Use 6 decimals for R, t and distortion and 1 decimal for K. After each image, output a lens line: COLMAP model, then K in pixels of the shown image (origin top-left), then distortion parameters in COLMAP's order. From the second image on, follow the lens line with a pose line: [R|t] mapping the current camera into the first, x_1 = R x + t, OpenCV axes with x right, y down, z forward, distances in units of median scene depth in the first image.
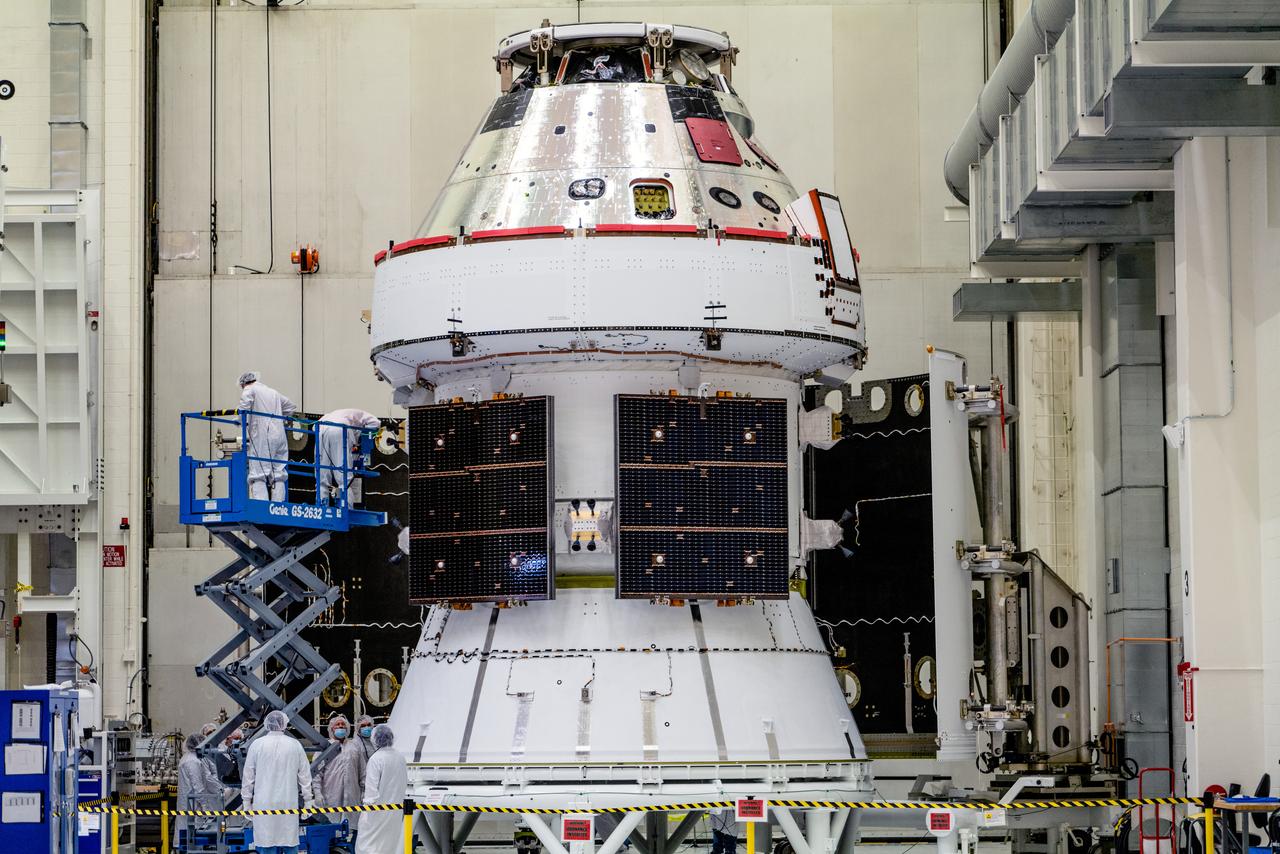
lens RADIAL K [[3640.7, 0, 639.3], [0, 3640.7, 432.4], [0, 0, 1]] dist [-0.002029, 0.000000]
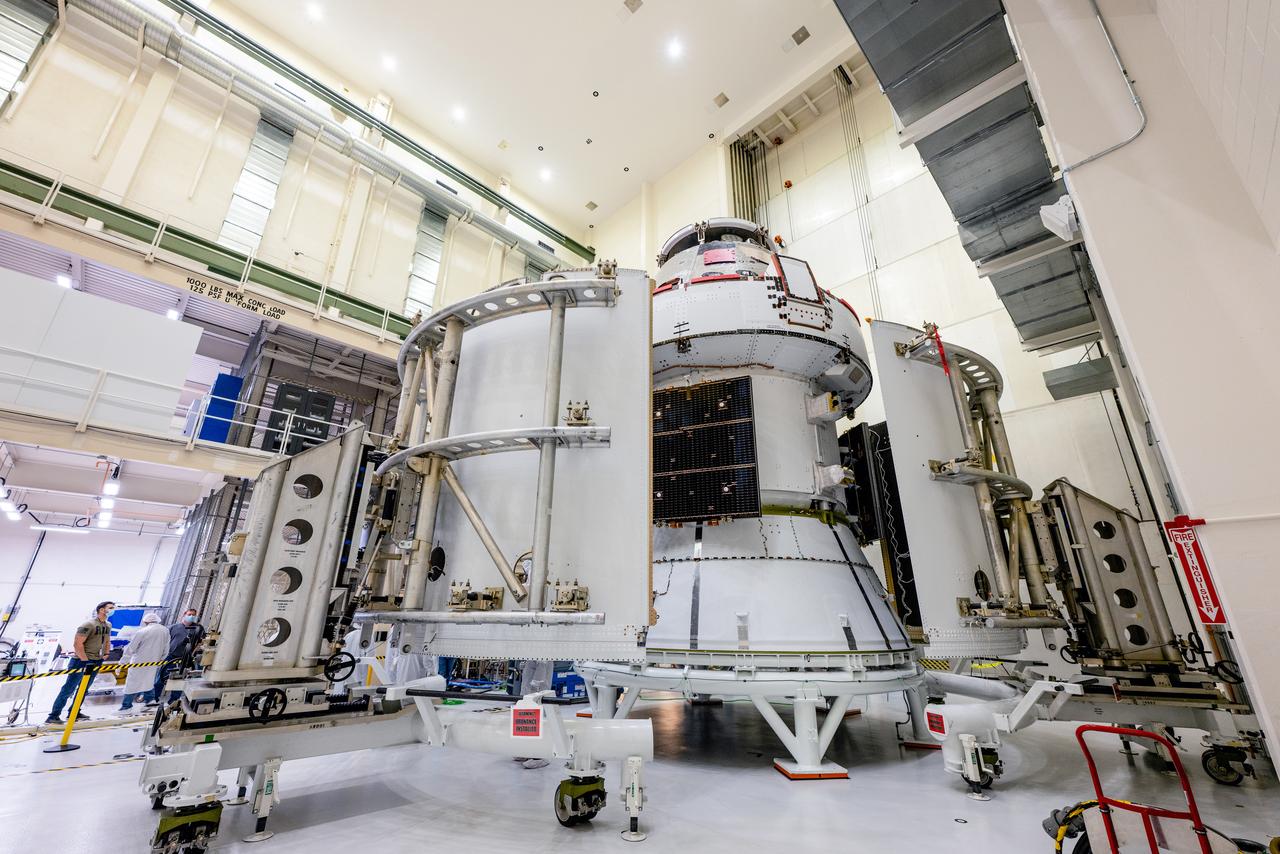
lens RADIAL K [[518.2, 0, 638.4], [0, 518.2, 429.2], [0, 0, 1]] dist [0.003435, -0.000785]
pose [[0.708315, -0.228946, -0.667737, 0.138254], [0.044479, 0.958538, -0.281472, 0.065027], [0.704493, 0.169671, 0.689131, 0.822417]]
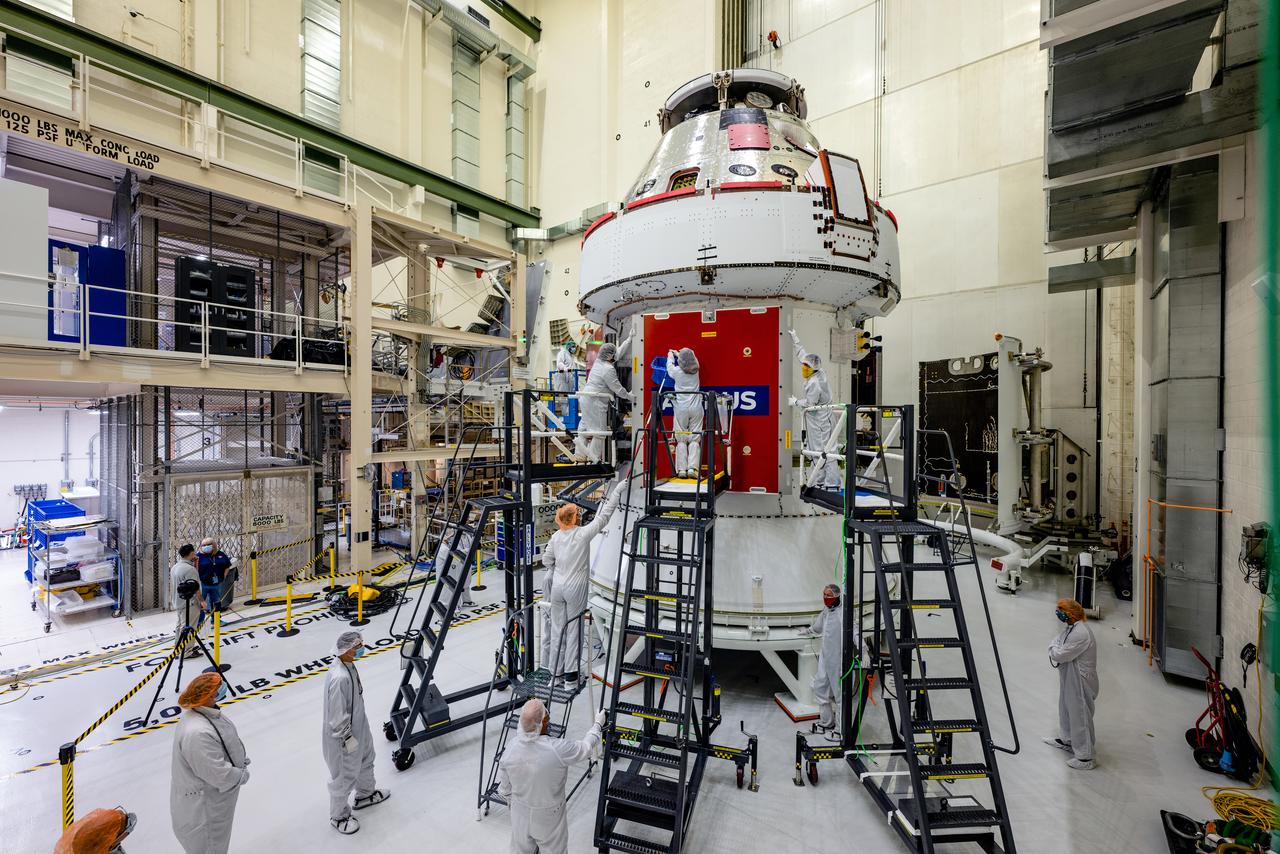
lens RADIAL K [[518.2, 0, 638.0], [0, 518.2, 427.2], [0, 0, 1]] dist [0.003435, -0.000785]
pose [[0.782394, 0.016280, -0.622572, 0.110946], [0.040163, 0.996258, 0.076525, 0.011655], [0.621488, -0.084877, 0.778812, 0.817672]]
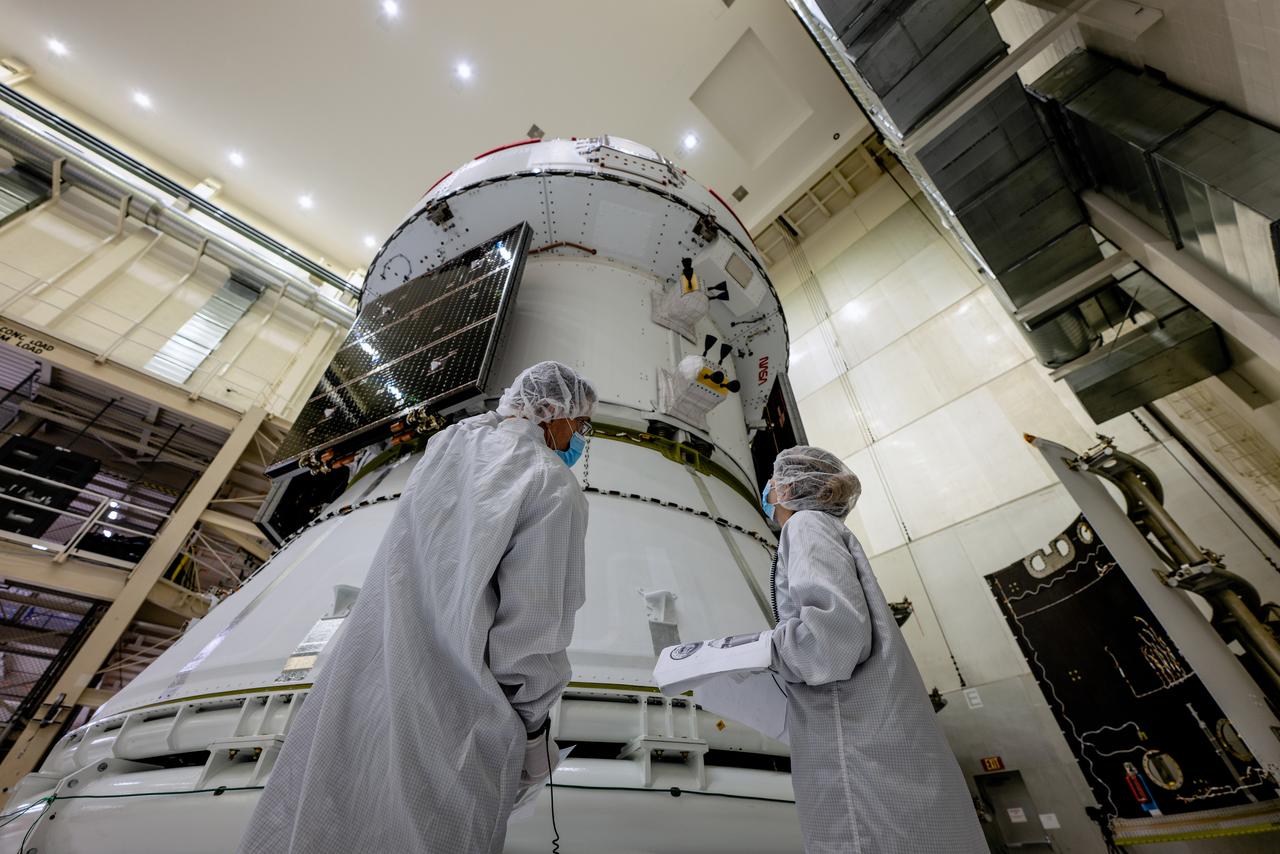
lens RADIAL K [[518.2, 0, 638.4], [0, 518.2, 426.6], [0, 0, 1]] dist [0.003435, -0.000785]
pose [[0.669473, -0.500127, -0.549253, 0.097707], [0.066064, 0.776556, -0.626576, 0.101600], [0.739892, 0.383190, 0.552924, 0.958301]]
